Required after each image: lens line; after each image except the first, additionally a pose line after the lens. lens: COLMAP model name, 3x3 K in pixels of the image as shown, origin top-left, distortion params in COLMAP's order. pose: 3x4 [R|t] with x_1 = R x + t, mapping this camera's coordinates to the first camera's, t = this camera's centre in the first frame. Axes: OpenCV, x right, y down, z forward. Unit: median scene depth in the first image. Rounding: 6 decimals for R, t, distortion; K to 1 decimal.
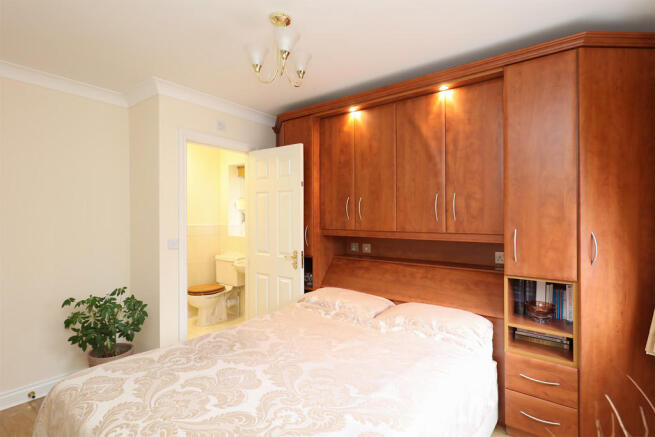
lens RADIAL K [[336.2, 0, 330.5], [0, 336.2, 220.1], [0, 0, 1]] dist [0.002431, -0.001082]
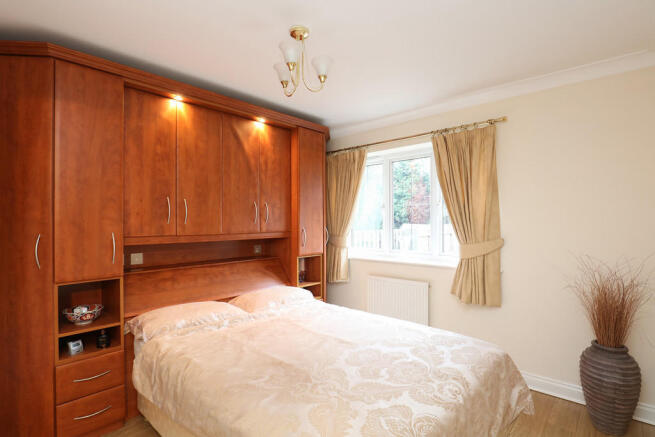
lens RADIAL K [[336.2, 0, 330.7], [0, 336.2, 215.9], [0, 0, 1]] dist [0.002431, -0.001082]
pose [[0.063091, 0.004366, 0.997998, -0.864090], [0.006705, 0.999966, -0.004799, -0.016392], [-0.997985, 0.006994, 0.063059, 0.605469]]
